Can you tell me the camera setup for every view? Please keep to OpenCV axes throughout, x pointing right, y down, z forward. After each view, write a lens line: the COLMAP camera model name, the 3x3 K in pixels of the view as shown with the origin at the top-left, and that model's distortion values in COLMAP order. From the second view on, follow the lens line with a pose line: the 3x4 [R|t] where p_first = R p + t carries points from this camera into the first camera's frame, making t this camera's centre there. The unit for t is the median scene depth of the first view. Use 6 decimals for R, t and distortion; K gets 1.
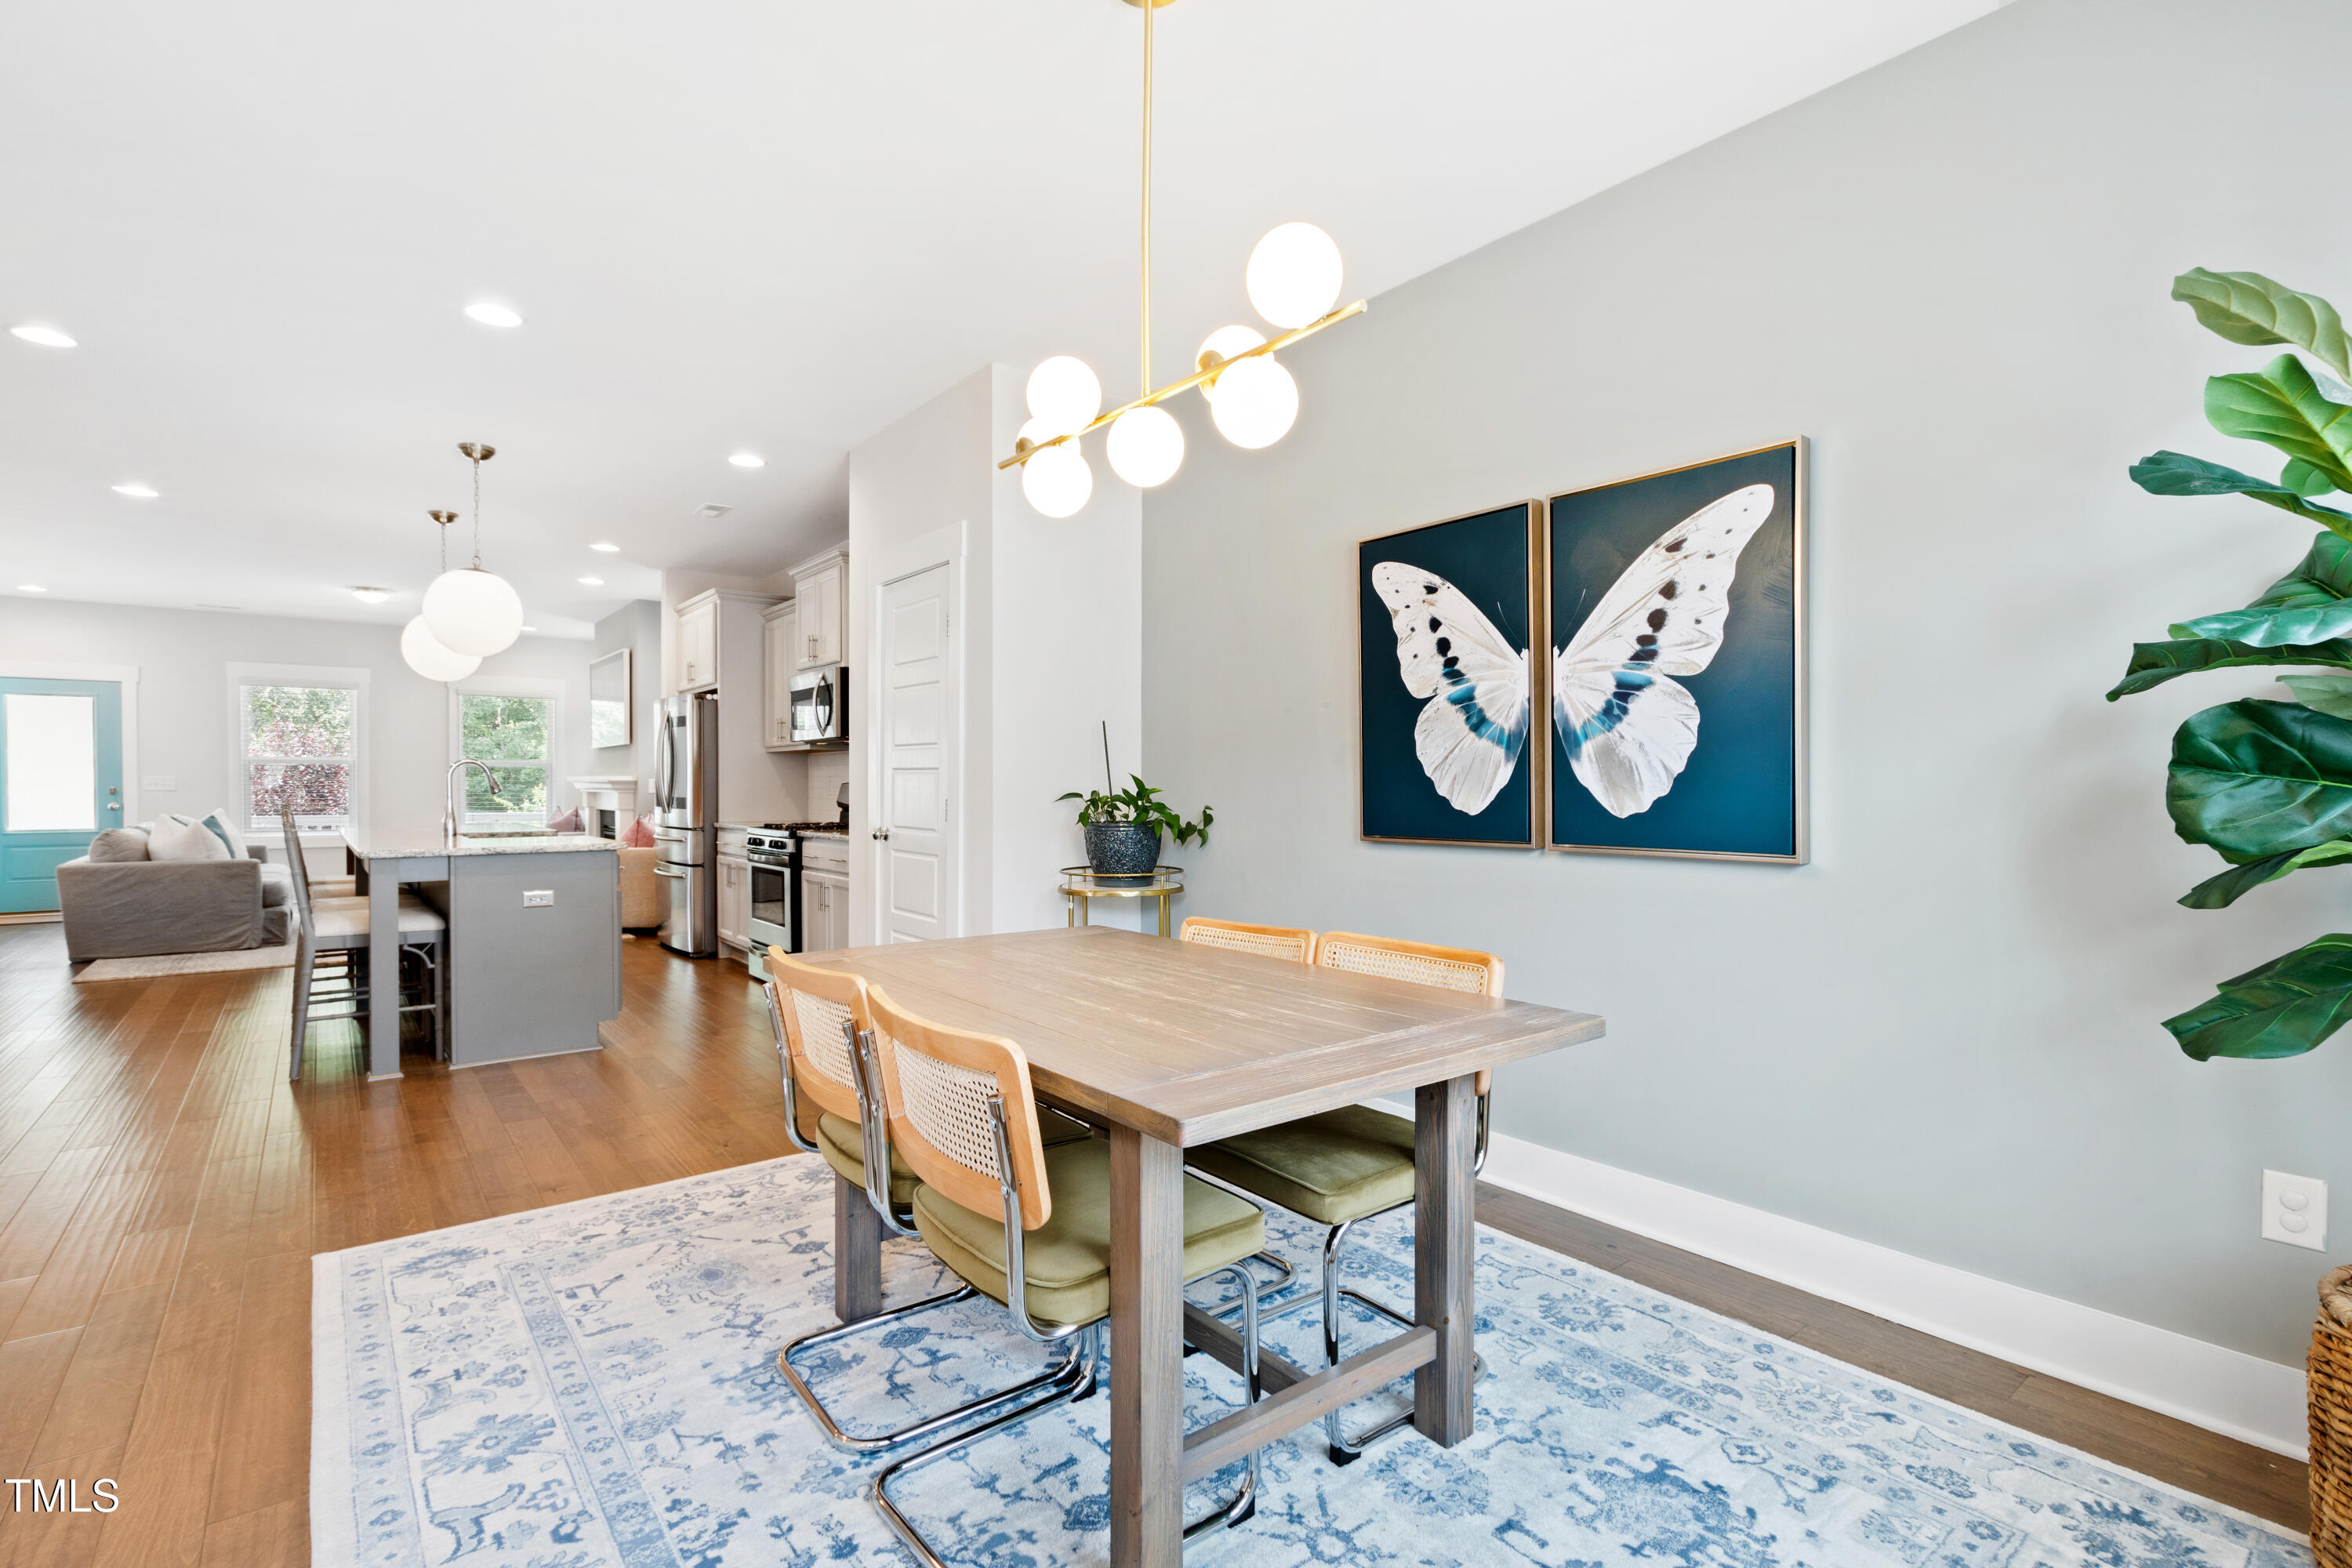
lens RADIAL K [[1108.6, 0, 1172.5], [0, 1108.6, 788.4], [0, 0, 1]] dist [-0.001526, -0.000207]
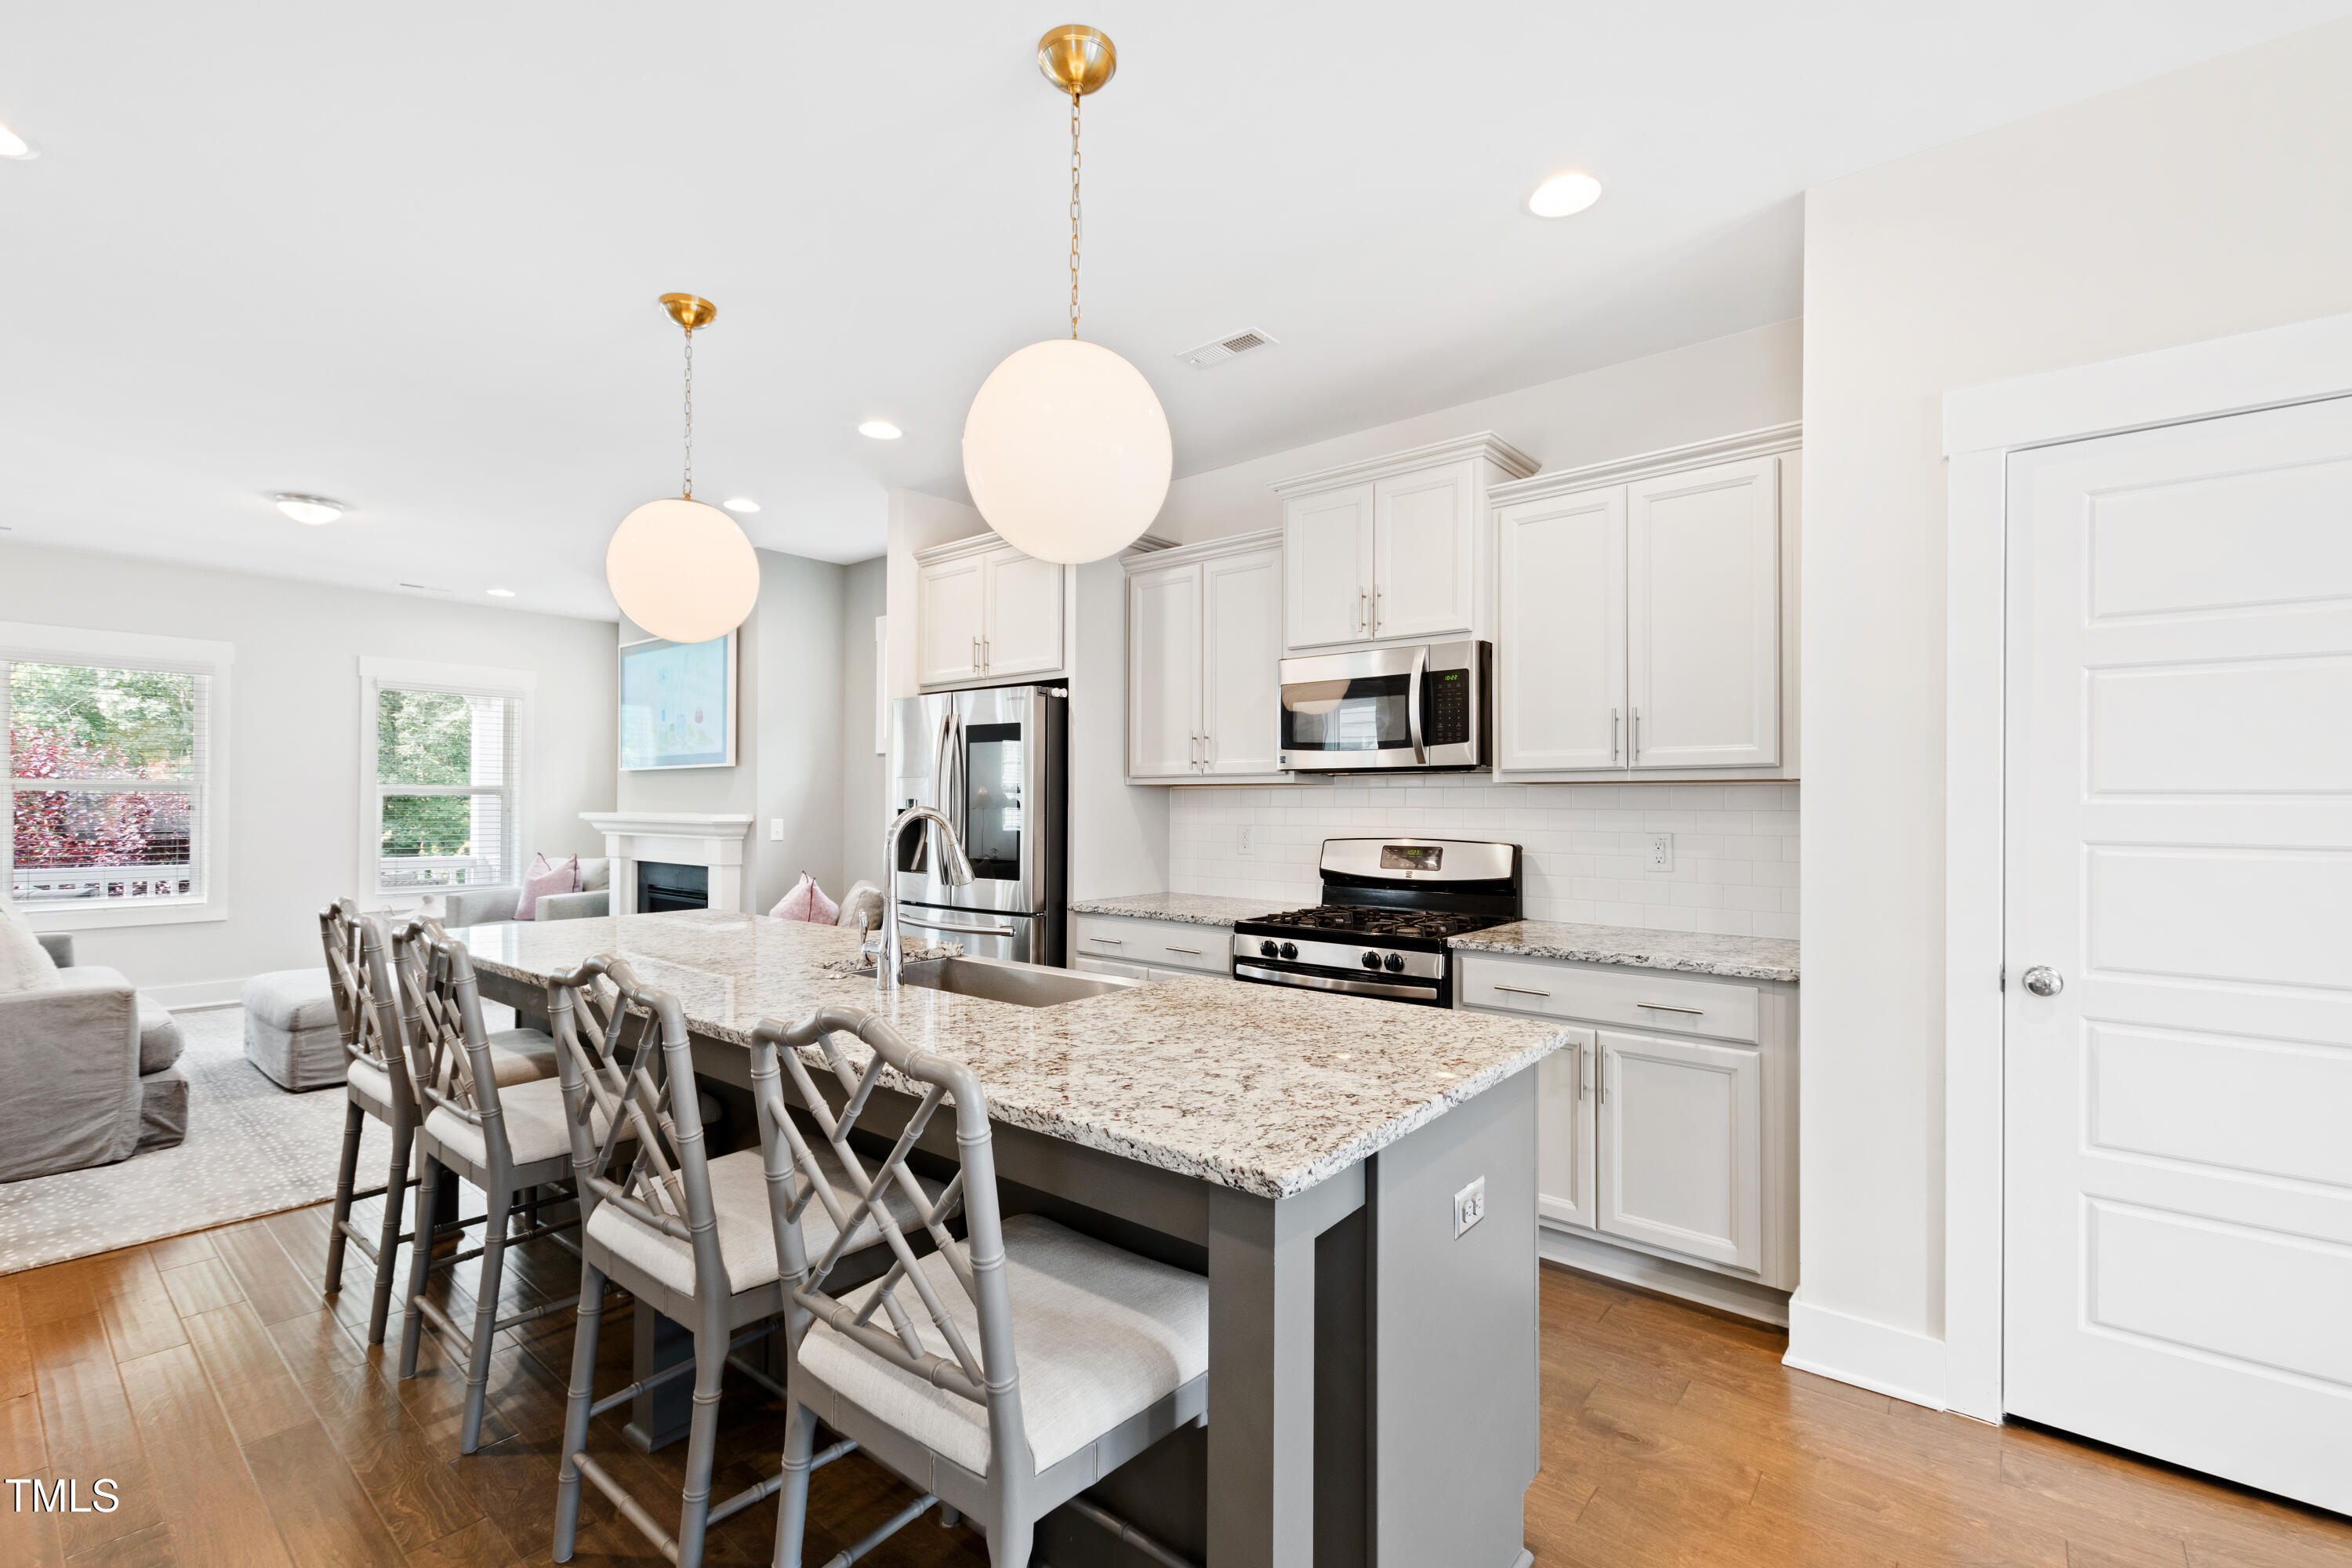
lens RADIAL K [[1021.3, 0, 1174.9], [0, 1021.3, 777.5], [0, 0, 1]] dist [-0.000077, -0.000855]
pose [[0.976079, 0.012457, 0.217058, -1.405831], [-0.005658, 0.999474, -0.031921, -0.055685], [-0.217341, 0.029929, 0.975637, 1.322918]]
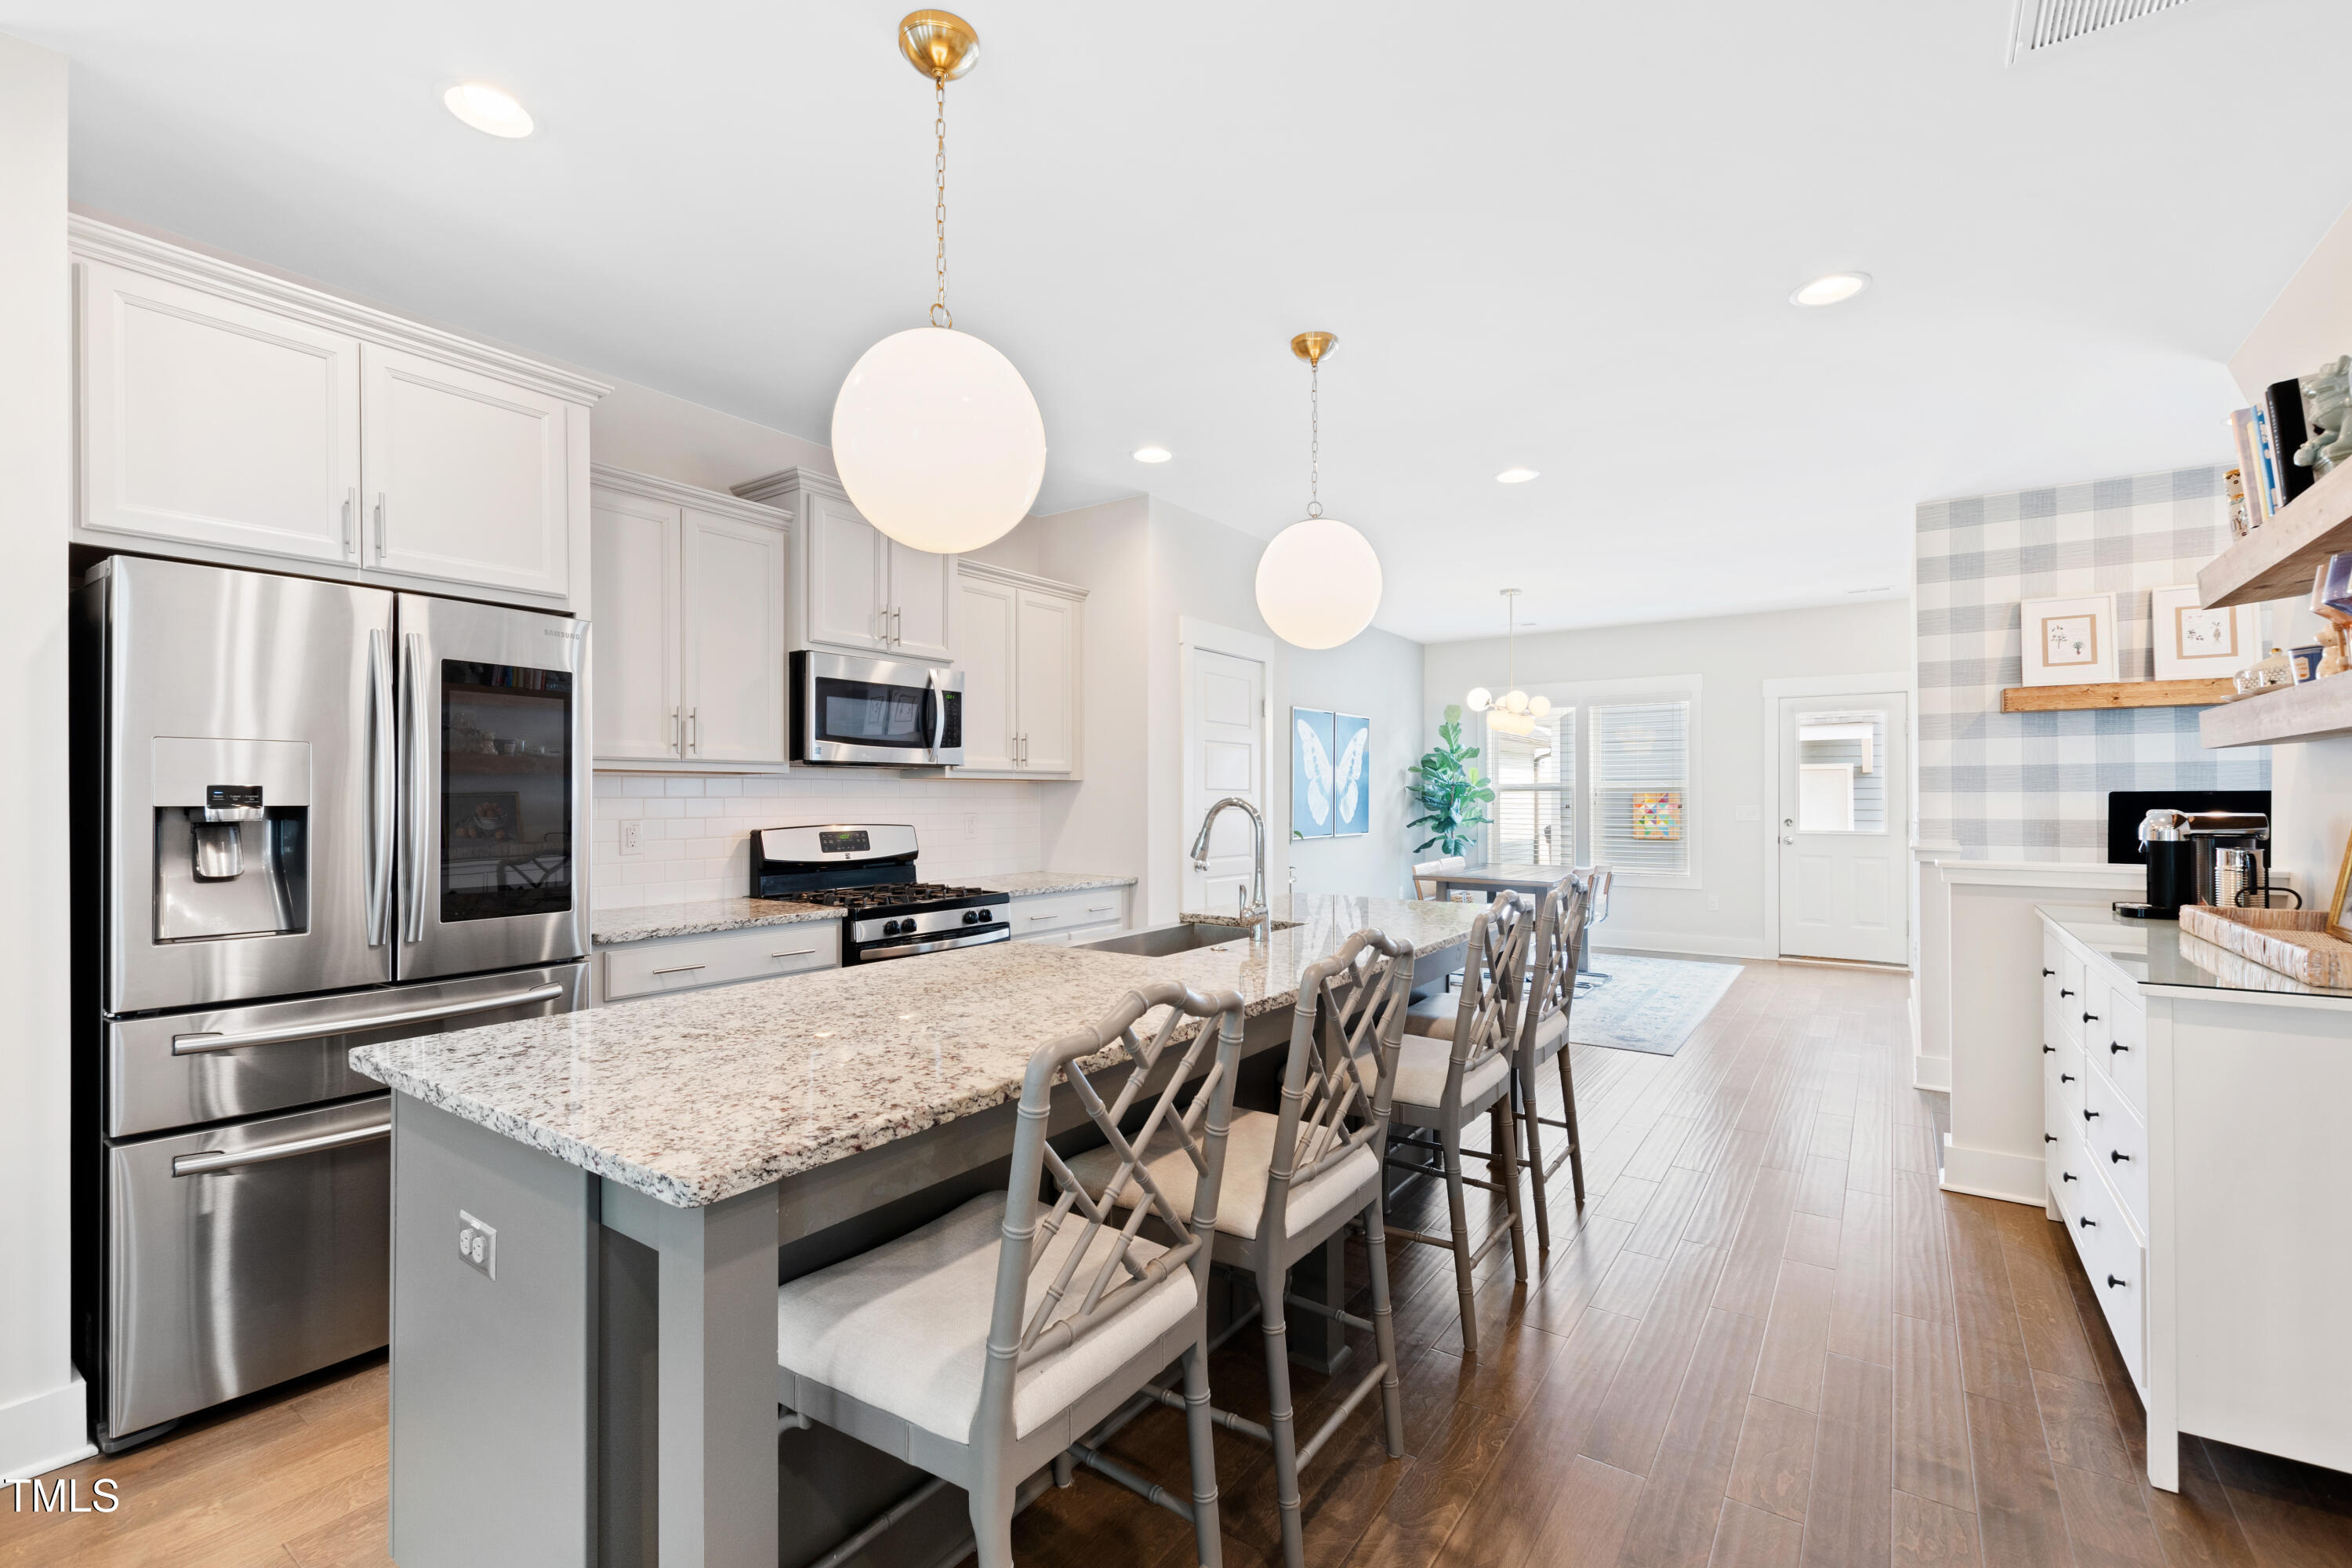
lens RADIAL K [[1021.3, 0, 1169.2], [0, 1021.3, 792.3], [0, 0, 1]] dist [-0.000077, -0.000855]
pose [[-0.292174, 0.003513, 0.956359, -2.884969], [-0.000534, 0.999992, -0.003836, -0.066342], [-0.956365, -0.001632, -0.292170, 3.119005]]
